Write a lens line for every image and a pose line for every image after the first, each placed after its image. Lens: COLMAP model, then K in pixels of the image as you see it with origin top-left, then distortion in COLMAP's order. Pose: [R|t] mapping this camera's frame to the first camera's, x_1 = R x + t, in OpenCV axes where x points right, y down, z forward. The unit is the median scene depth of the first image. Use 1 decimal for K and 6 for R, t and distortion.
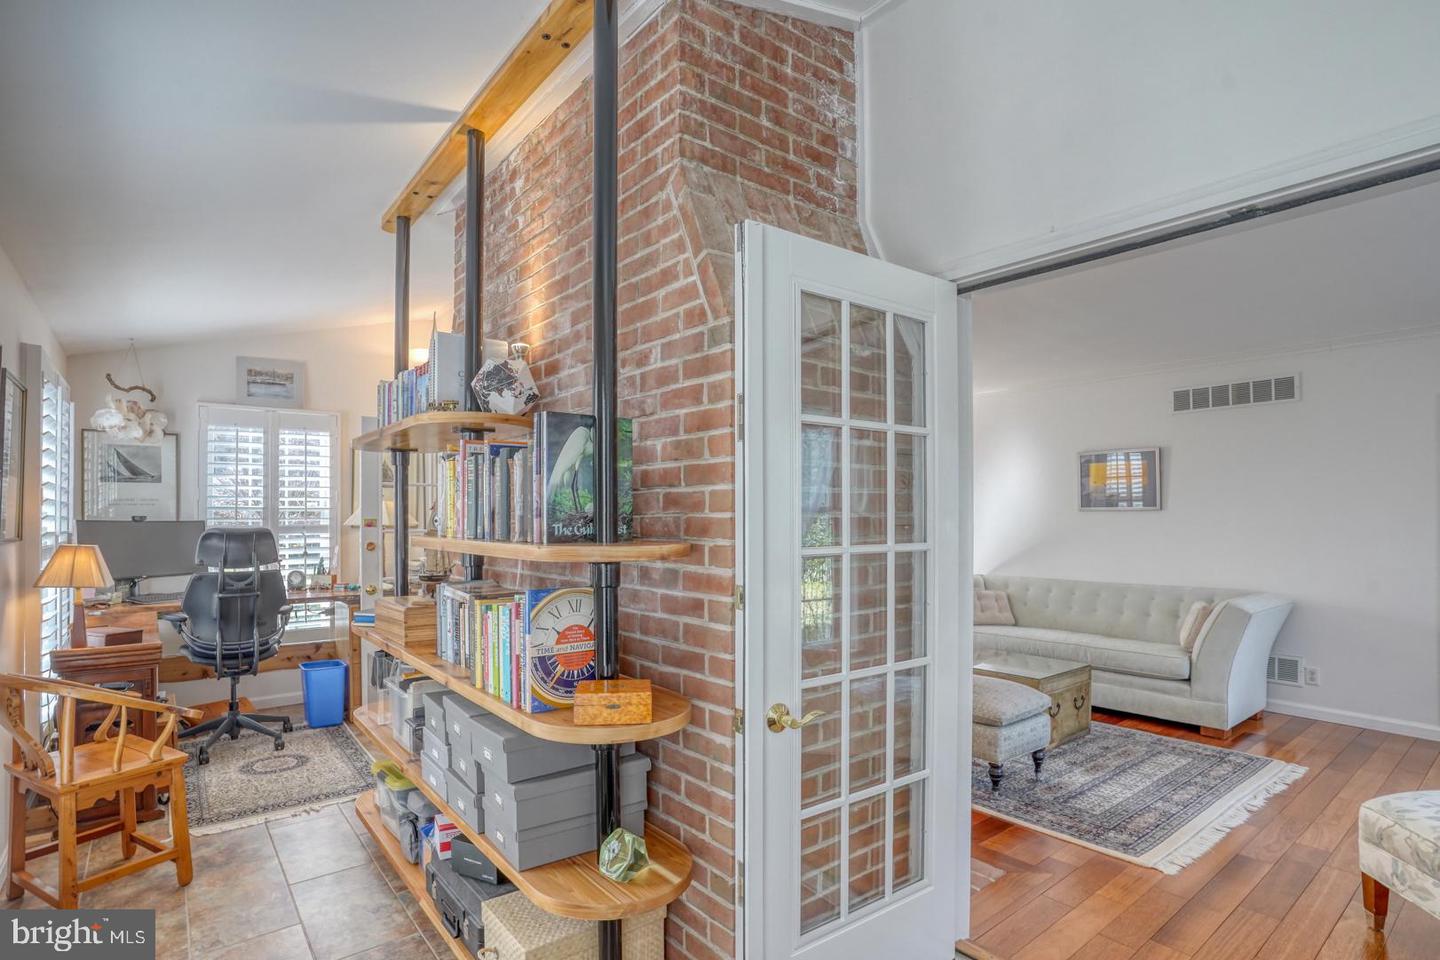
lens RADIAL K [[719.6, 0, 711.9], [0, 719.6, 519.1], [0, 0, 1]] dist [-0.066429, 0.026611]
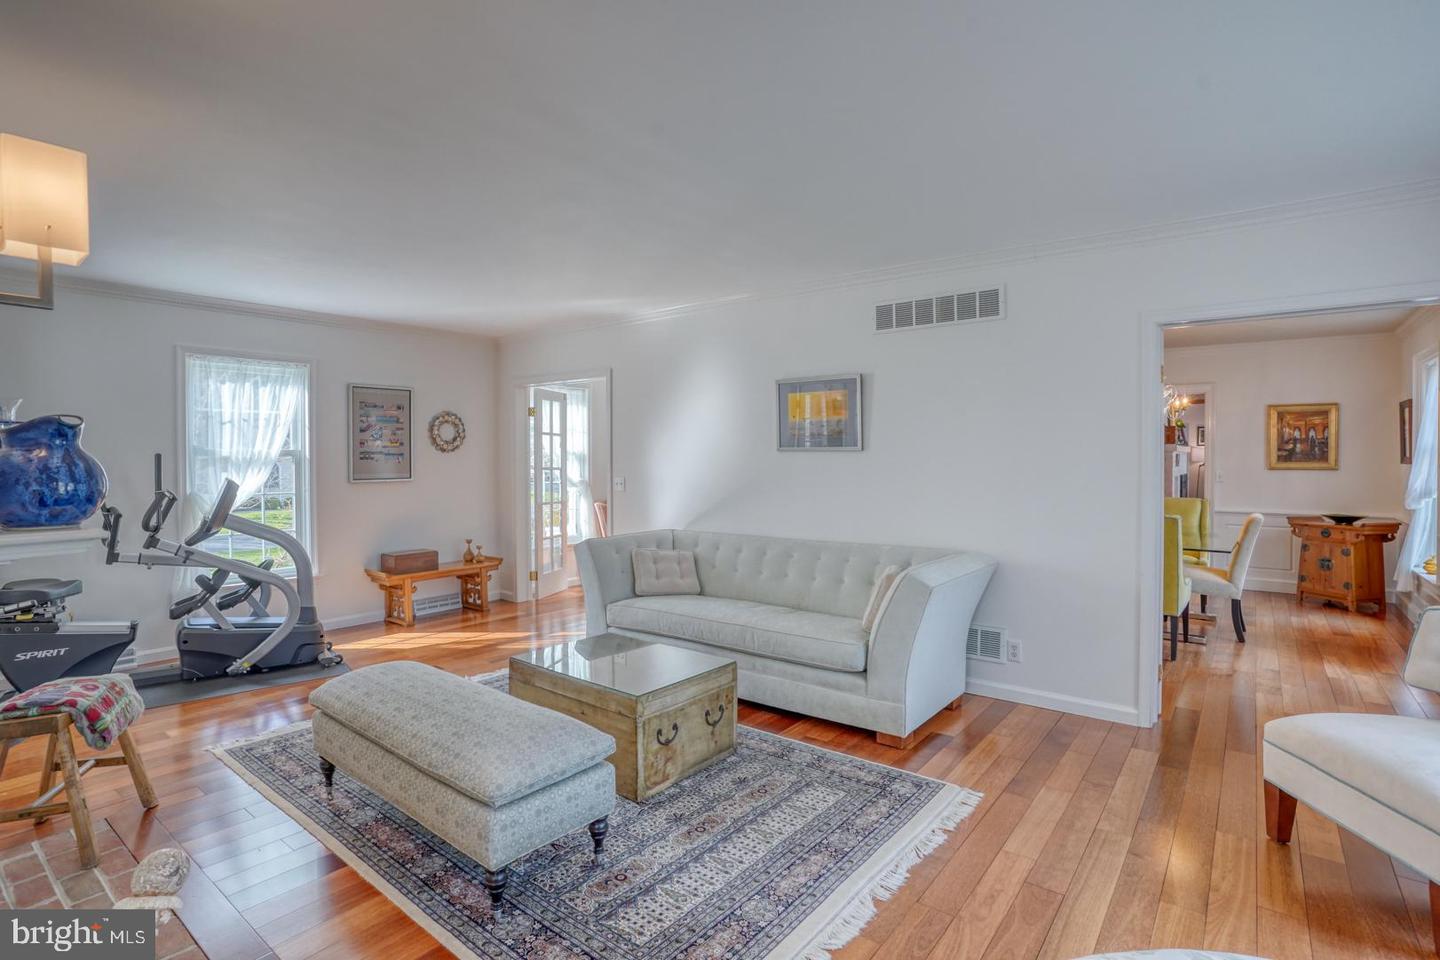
lens RADIAL K [[719.6, 0, 717.8], [0, 719.6, 468.4], [0, 0, 1]] dist [-0.066429, 0.026611]
pose [[0.971494, -0.003584, 0.237039, 0.335587], [0.000103, 0.999892, 0.014695, -0.005936], [-0.237066, -0.014252, 0.971389, 0.276307]]
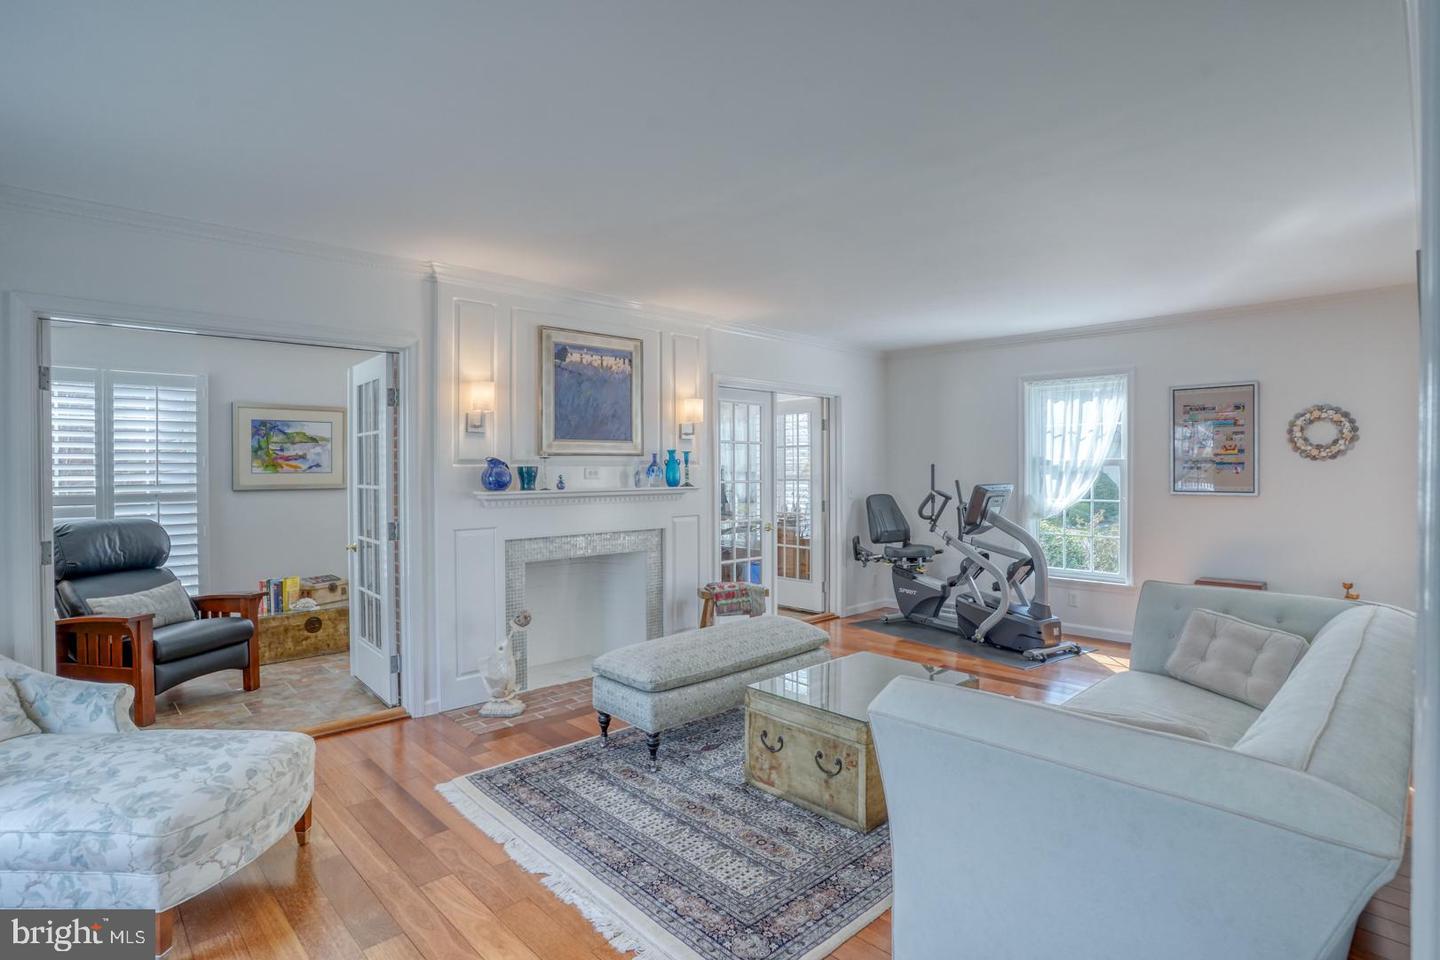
lens RADIAL K [[719.6, 0, 704.9], [0, 719.6, 481.9], [0, 0, 1]] dist [-0.066429, 0.026611]
pose [[0.087565, 0.022910, -0.995895, 1.096856], [0.001236, 0.999732, 0.023107, -0.010368], [0.996158, -0.003254, 0.087513, 0.798466]]
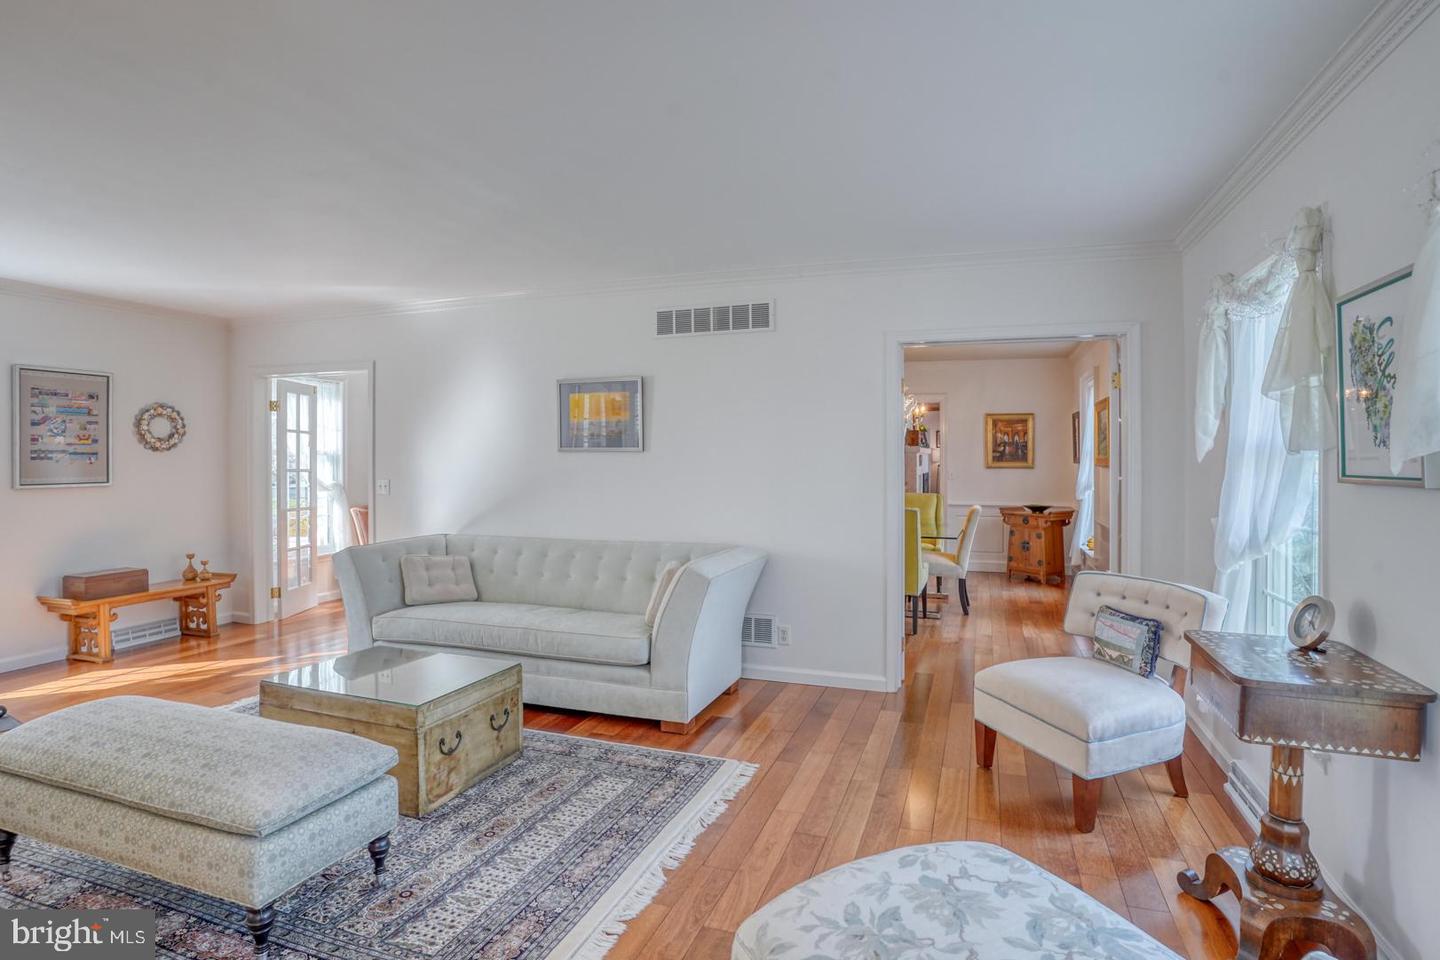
lens RADIAL K [[719.6, 0, 753.5], [0, 719.6, 478.8], [0, 0, 1]] dist [-0.066429, 0.026611]
pose [[0.829739, -0.015040, 0.557949, 0.322430], [-0.001130, 0.999590, 0.028626, -0.005982], [-0.558150, -0.024383, 0.829382, 0.254692]]
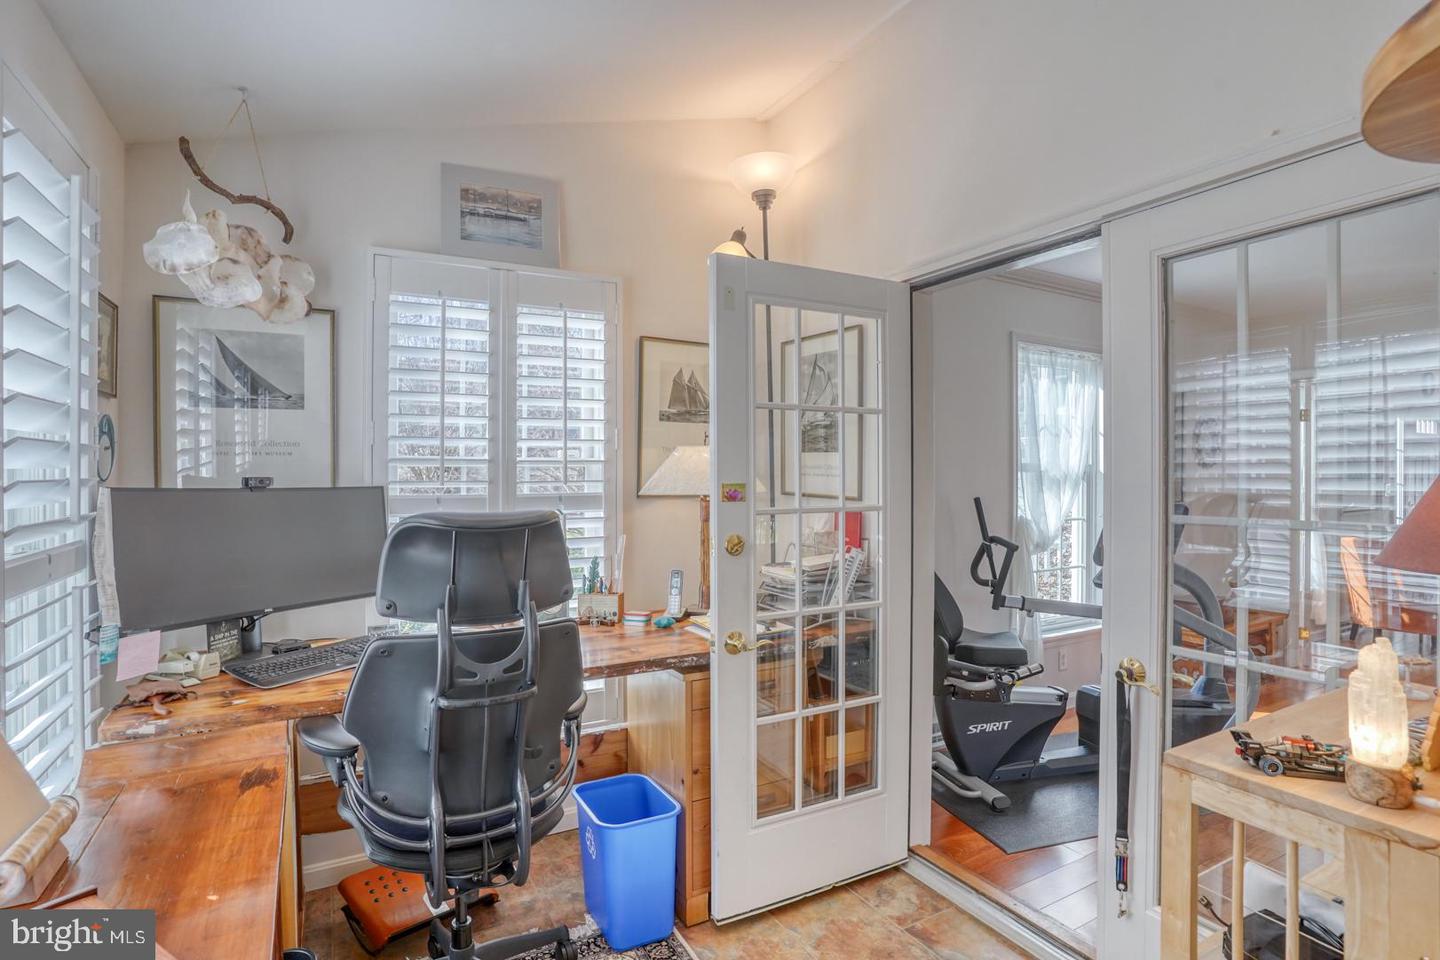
lens RADIAL K [[719.6, 0, 704.5], [0, 719.6, 487.5], [0, 0, 1]] dist [-0.066429, 0.026611]
pose [[0.984005, 0.004973, -0.178070, -0.445984], [-0.002086, 0.999863, 0.016392, -0.006086], [0.178127, -0.015758, 0.983881, 0.589712]]
